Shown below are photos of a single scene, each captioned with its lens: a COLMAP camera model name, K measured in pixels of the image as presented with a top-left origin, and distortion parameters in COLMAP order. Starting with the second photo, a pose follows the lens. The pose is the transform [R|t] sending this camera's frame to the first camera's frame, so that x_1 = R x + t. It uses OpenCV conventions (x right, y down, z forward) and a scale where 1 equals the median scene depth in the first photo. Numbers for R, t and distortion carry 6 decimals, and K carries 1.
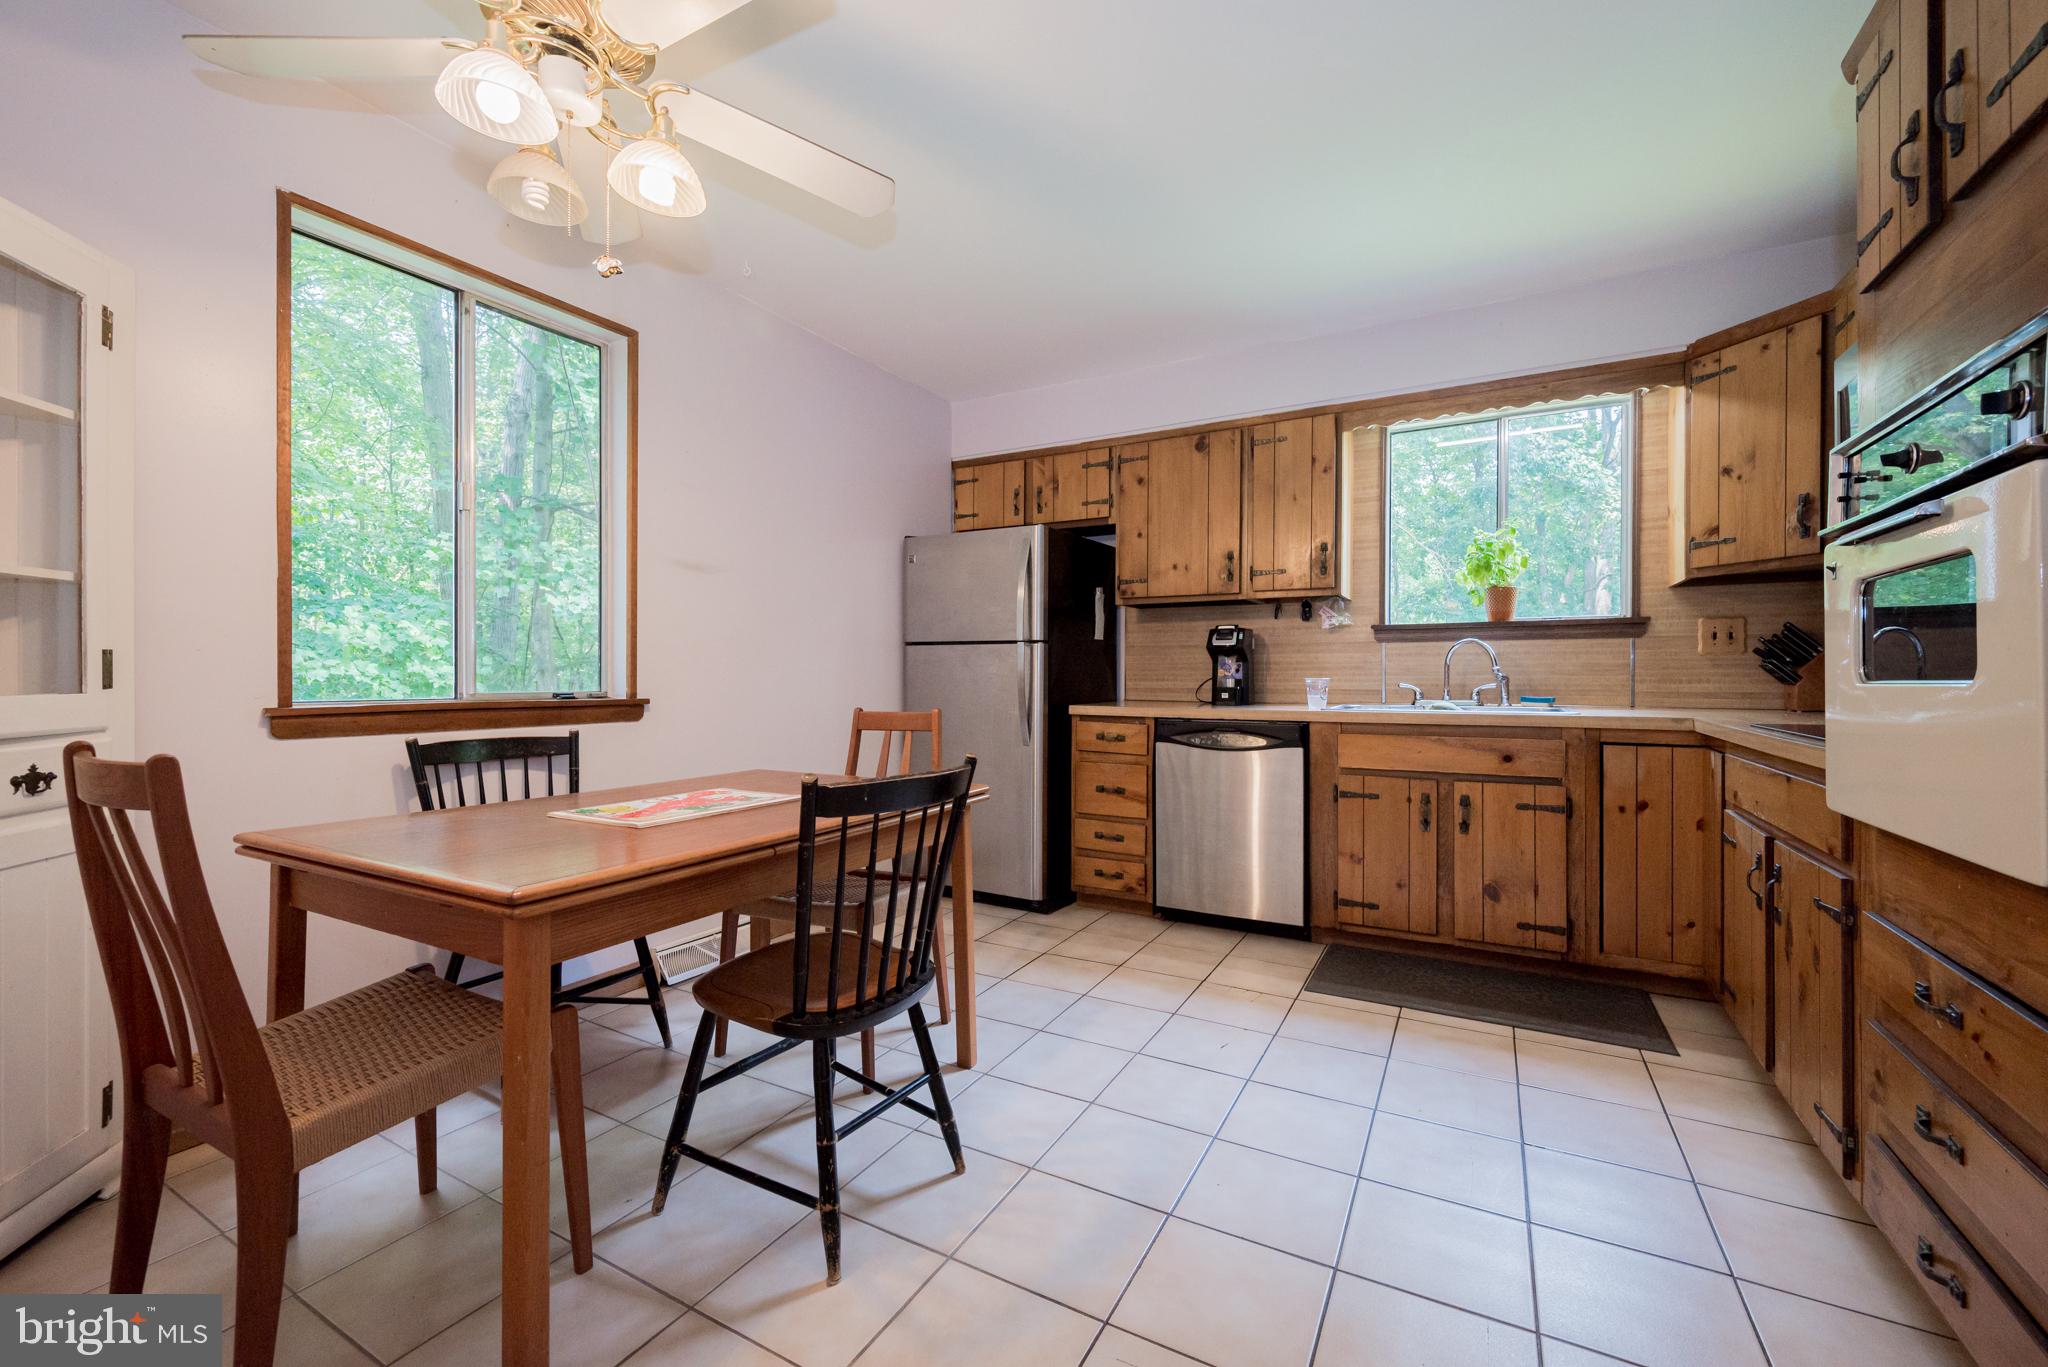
lens RADIAL K [[831.2, 0, 1024.7], [0, 831.2, 679.6], [0, 0, 1]] dist [0.000360, 0.000230]
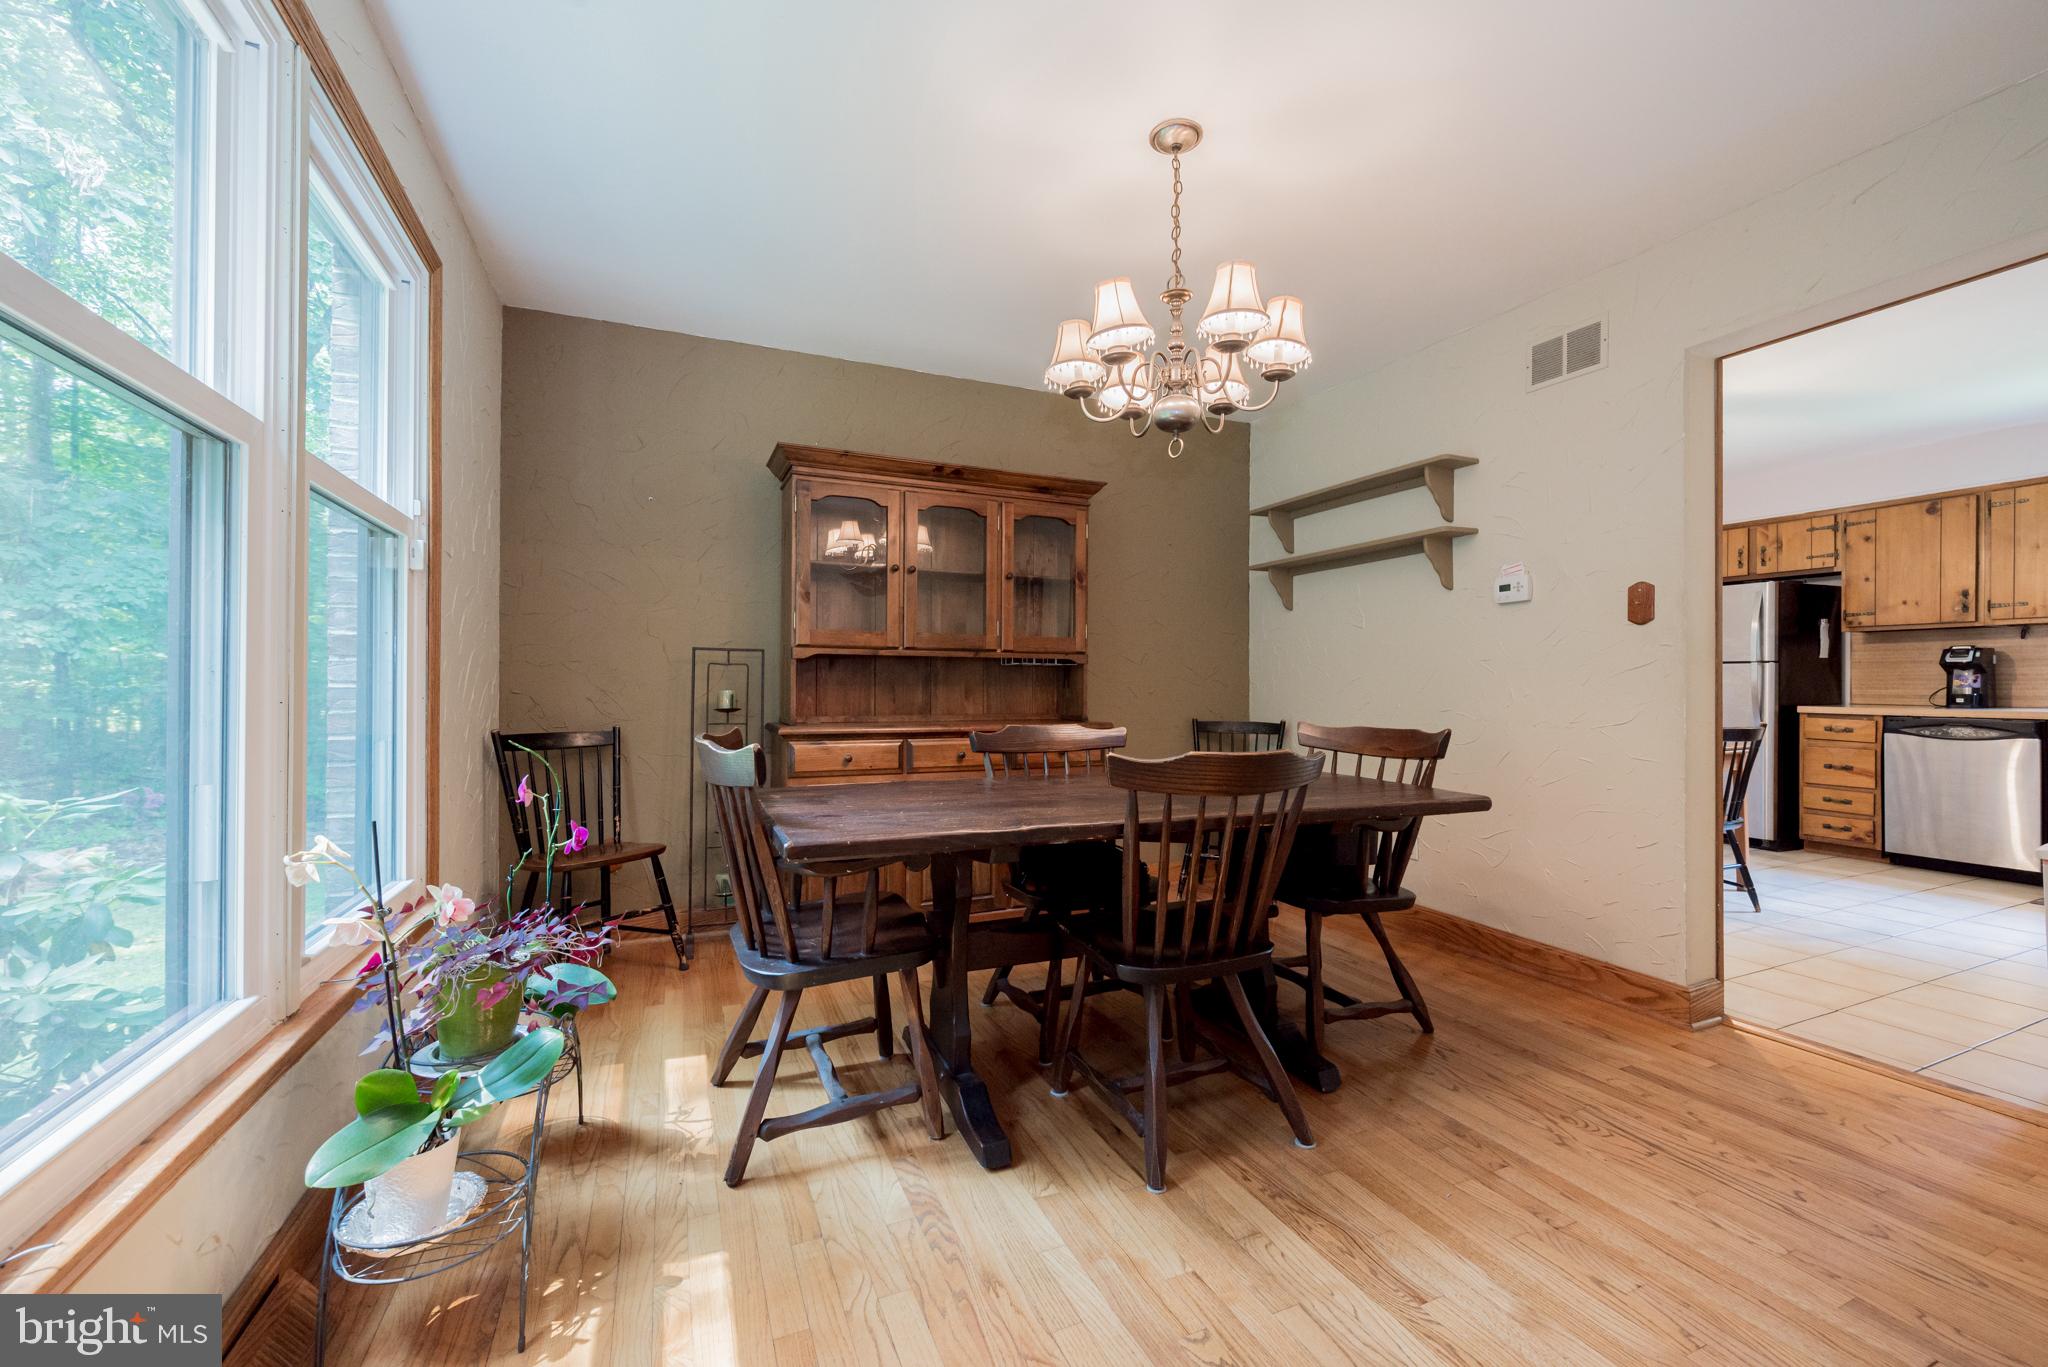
lens RADIAL K [[831.2, 0, 1026.6], [0, 831.2, 682.6], [0, 0, 1]] dist [0.000360, 0.000230]
pose [[0.796787, -0.002017, -0.604257, -0.132408], [-0.001372, 0.999986, -0.005148, 0.000273], [0.604259, 0.004931, 0.796773, -0.894716]]
